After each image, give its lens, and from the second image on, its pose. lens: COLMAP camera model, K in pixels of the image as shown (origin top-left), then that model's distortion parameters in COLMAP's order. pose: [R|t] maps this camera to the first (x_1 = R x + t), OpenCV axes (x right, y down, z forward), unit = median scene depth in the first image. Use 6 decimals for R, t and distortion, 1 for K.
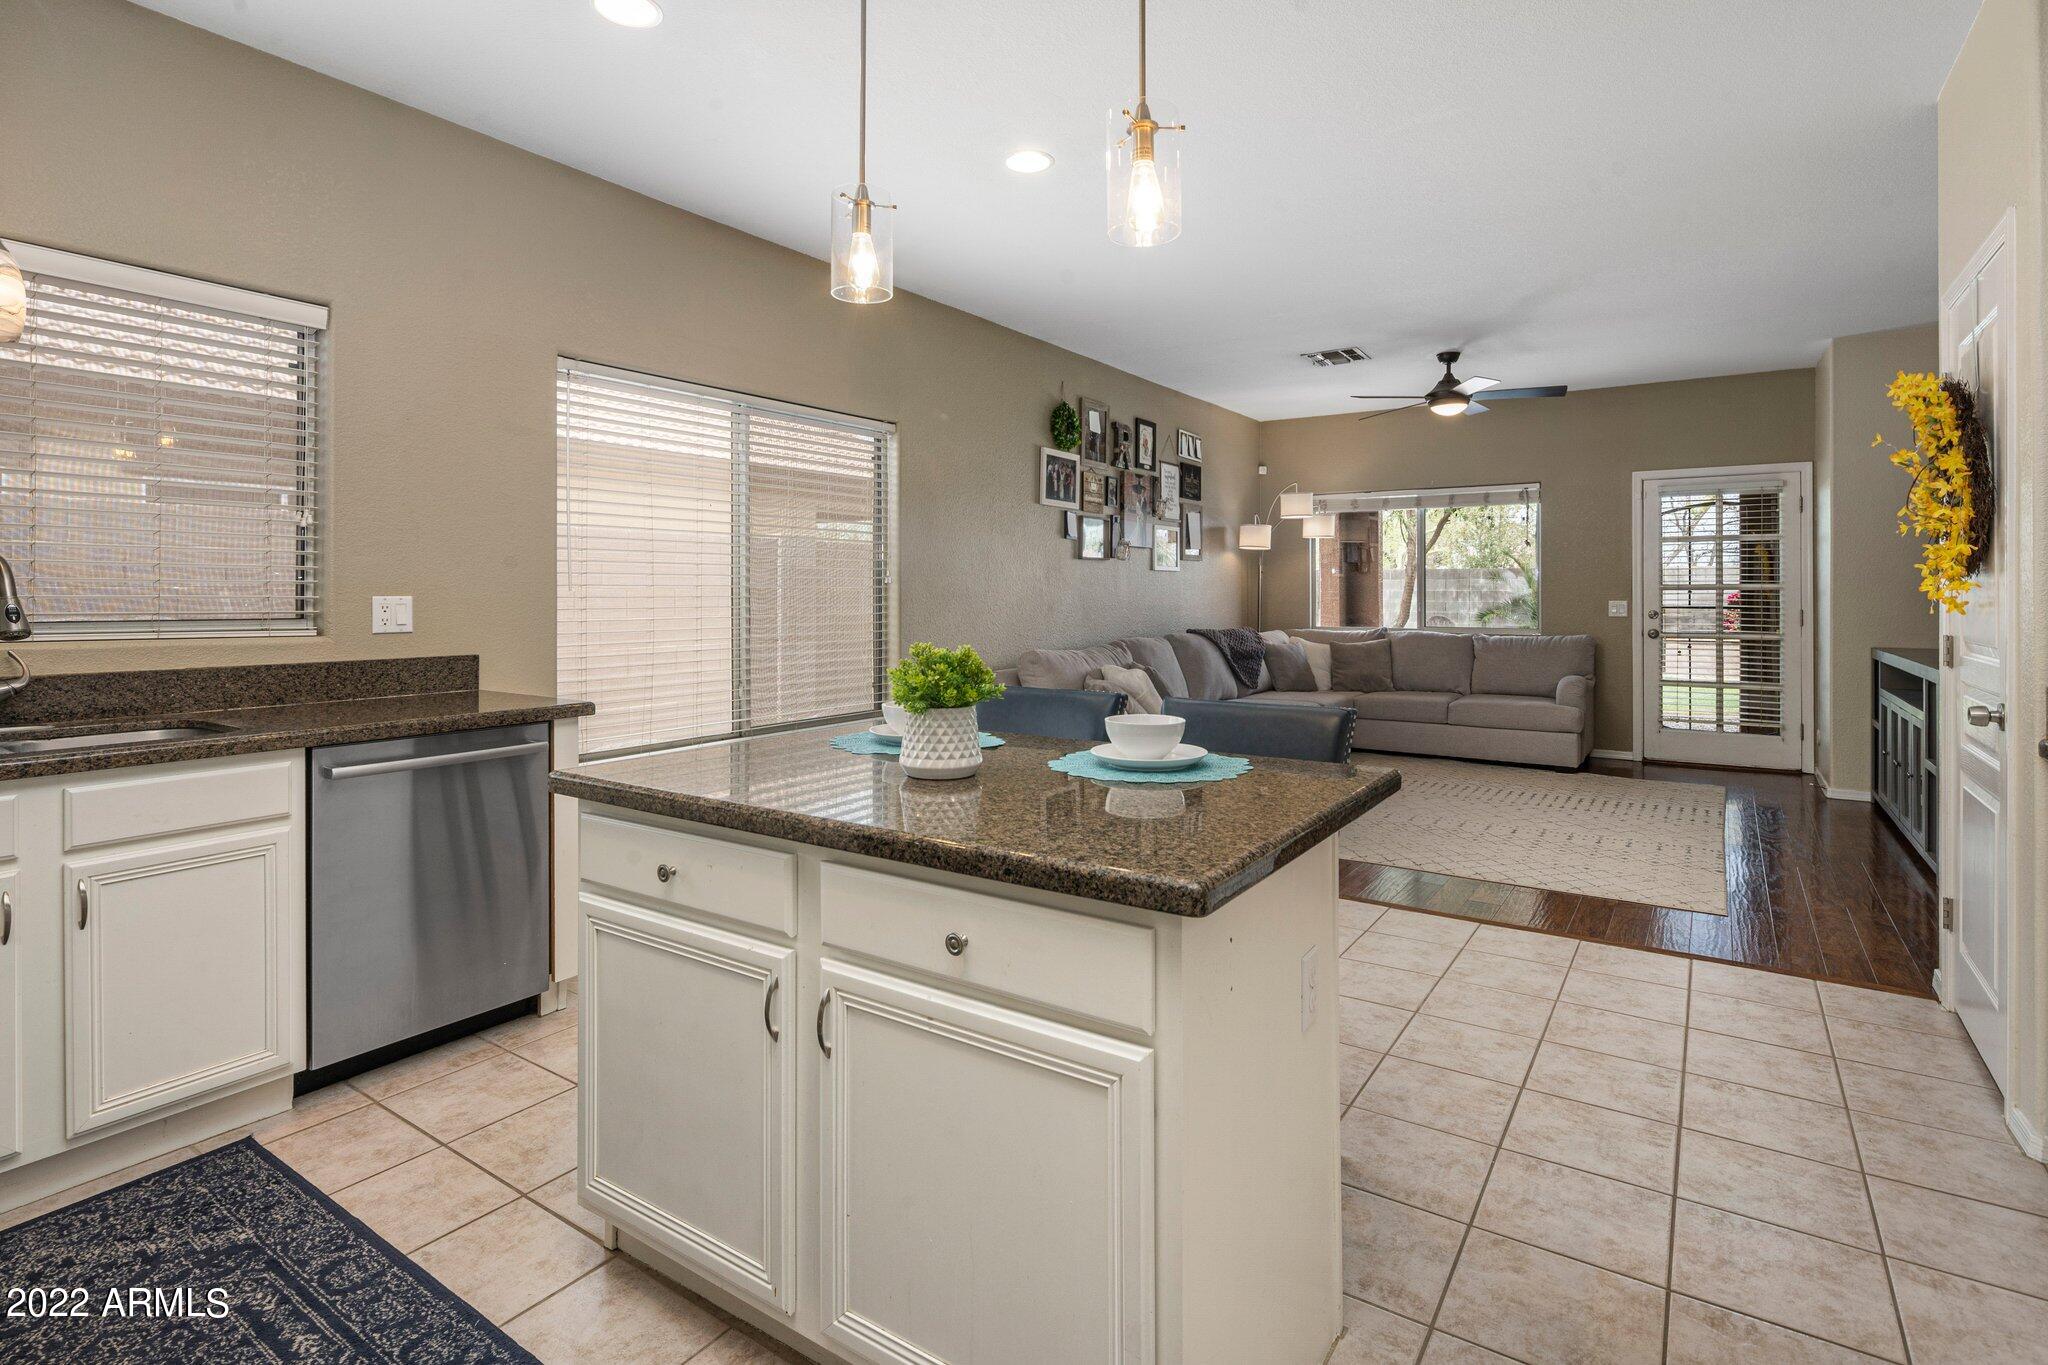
lens RADIAL K [[1009.9, 0, 1002.0], [0, 1009.9, 591.1], [0, 0, 1]] dist [0.006558, -0.002309]
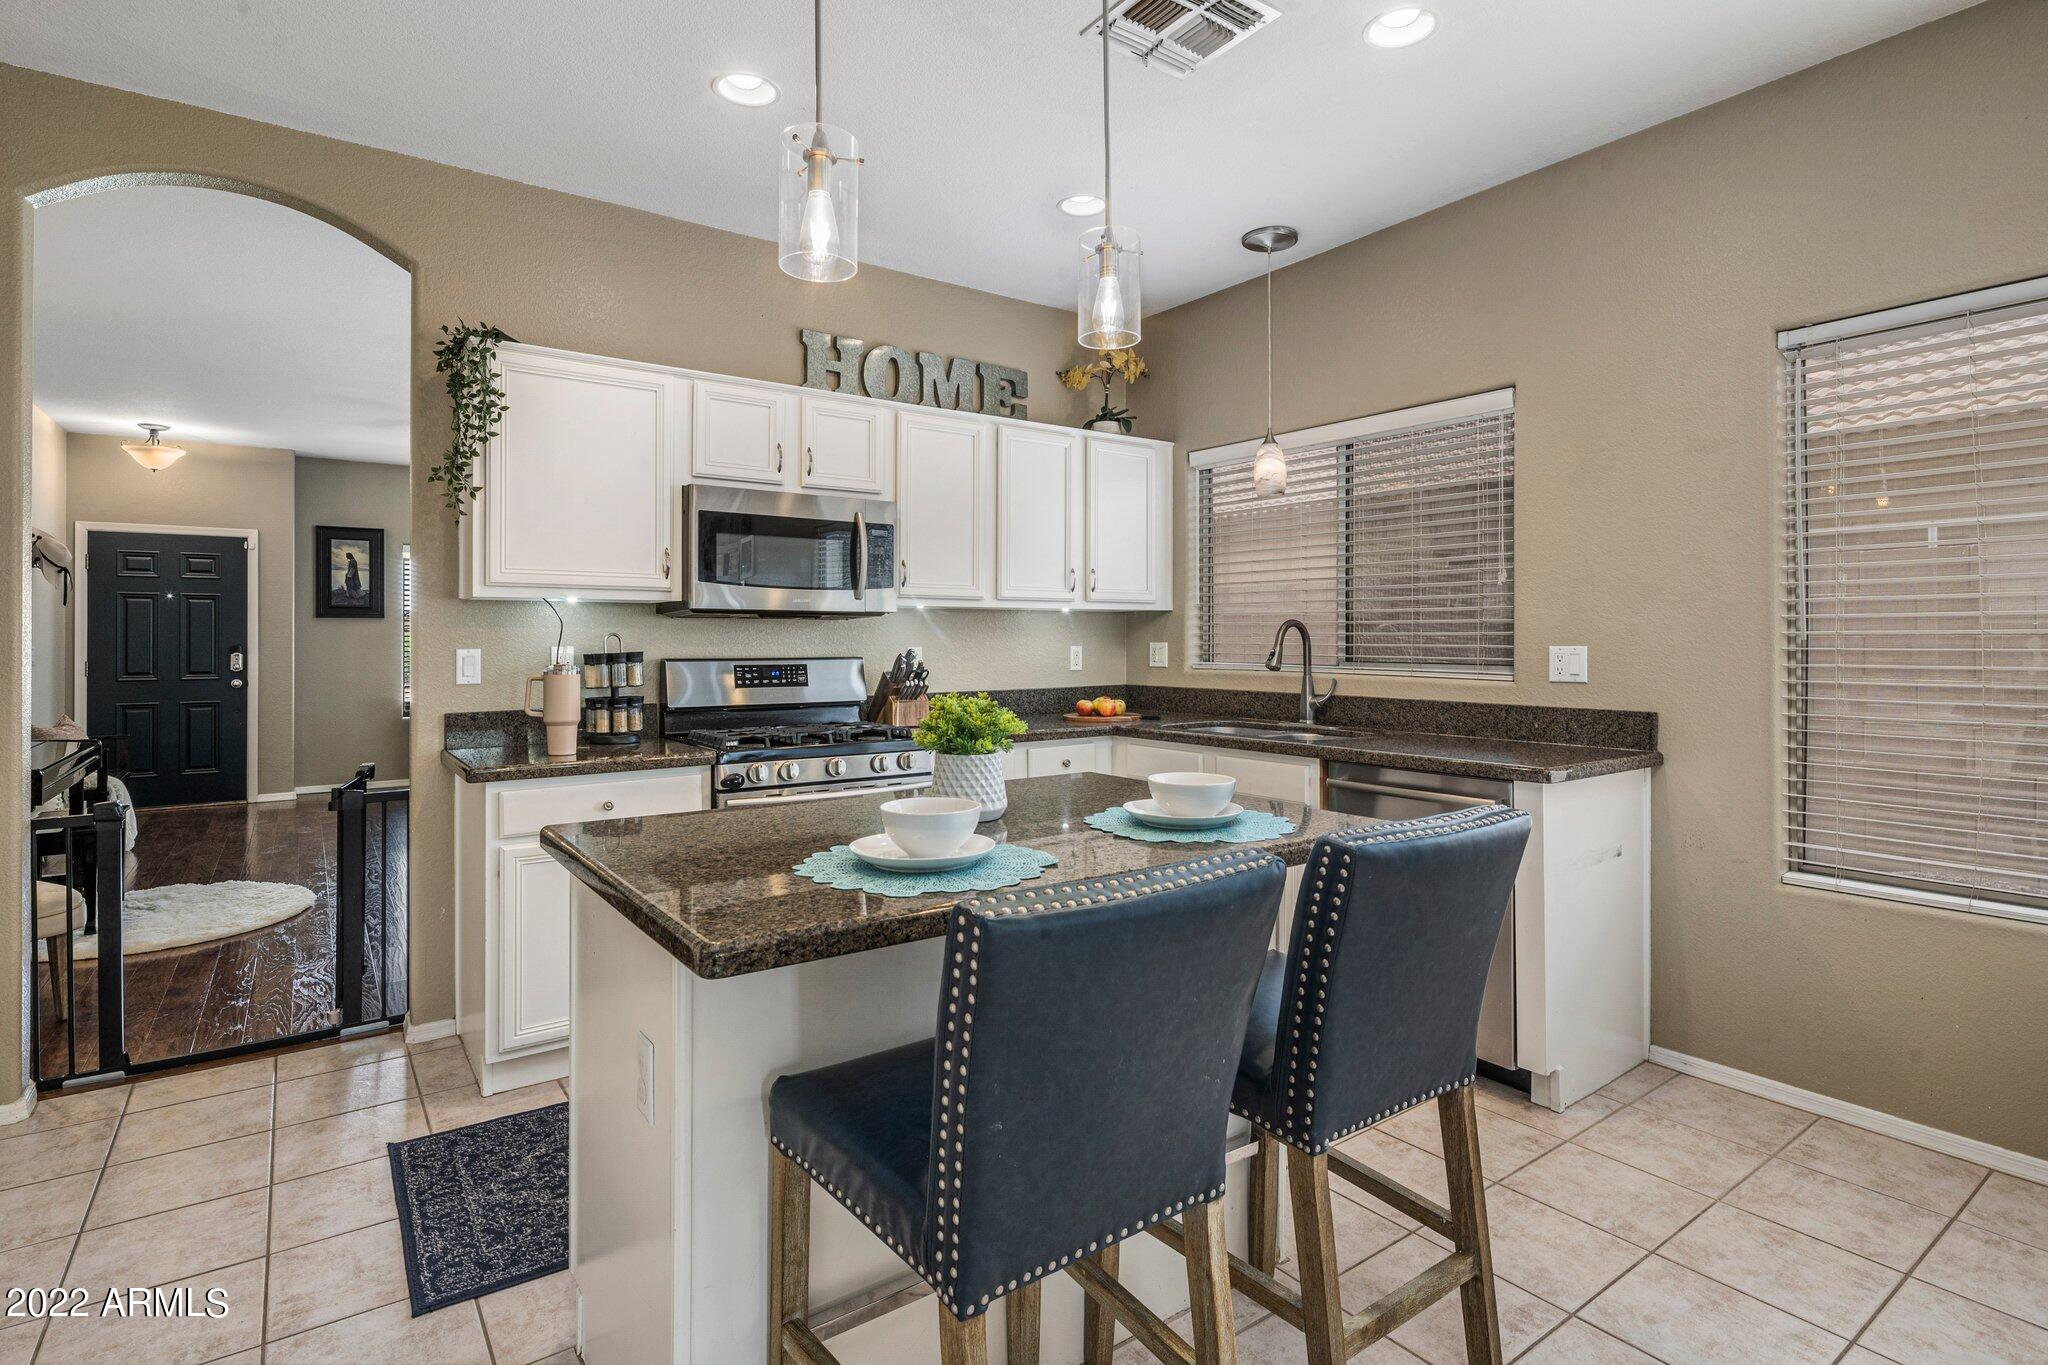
lens RADIAL K [[1009.9, 0, 1039.6], [0, 1009.9, 641.7], [0, 0, 1]] dist [0.006558, -0.002309]
pose [[-0.322171, 0.003177, -0.946676, 0.557353], [0.003724, 0.999991, 0.002088, -0.003801], [0.946674, -0.002853, -0.322179, 0.867705]]
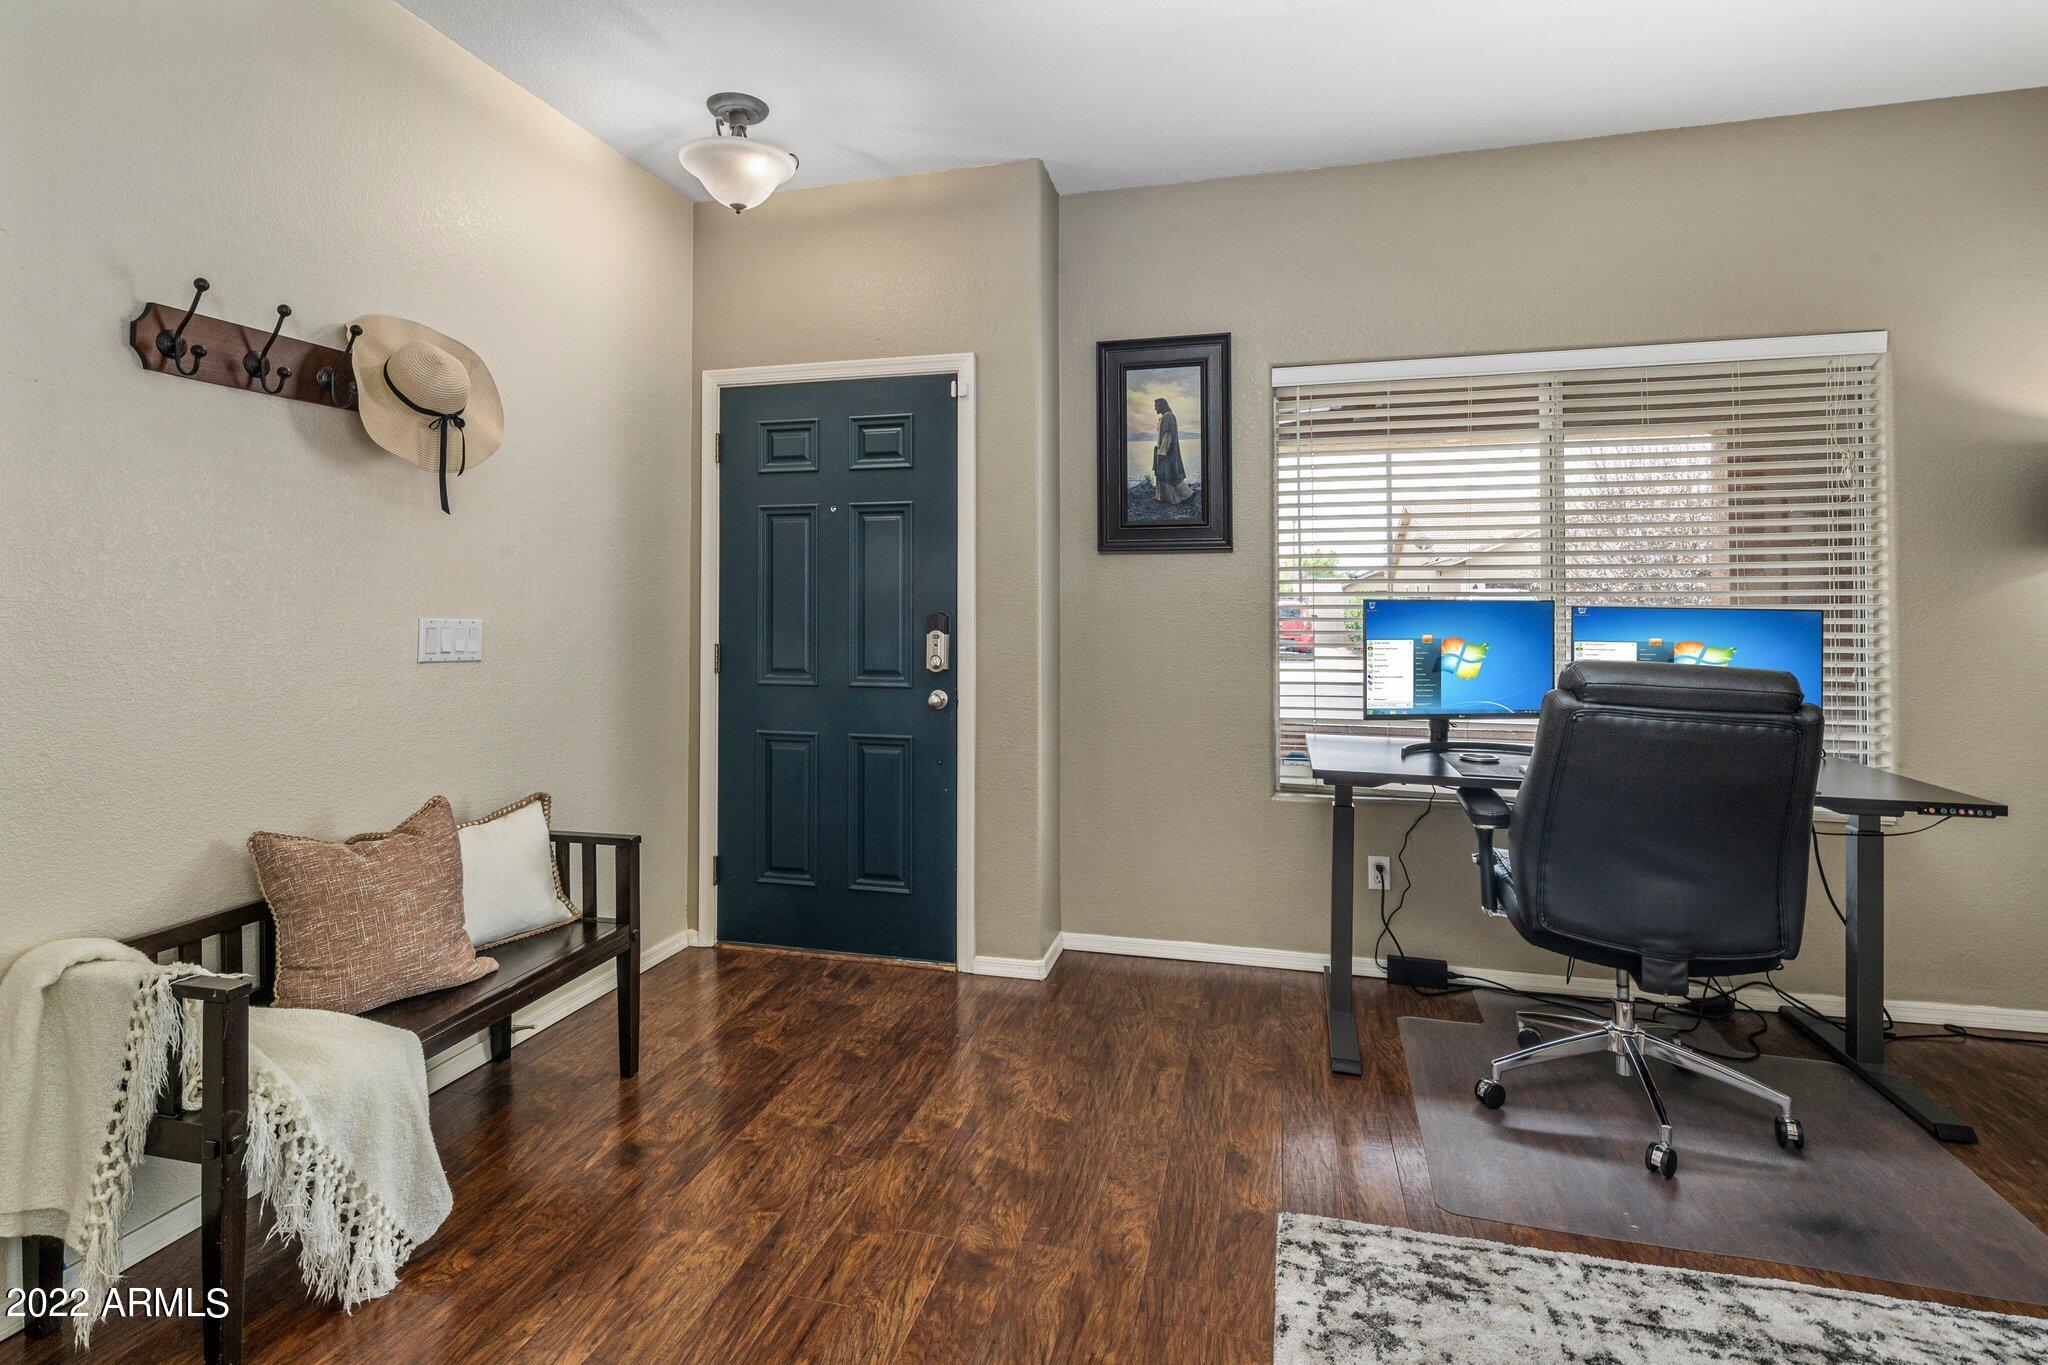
lens RADIAL K [[1009.9, 0, 1046.0], [0, 1009.9, 602.3], [0, 0, 1]] dist [0.006558, -0.002309]
pose [[-0.944618, -0.001332, -0.328169, -0.981352], [0.001152, 0.999972, -0.007376, -0.001745], [0.328169, -0.007345, -0.944590, -0.786180]]
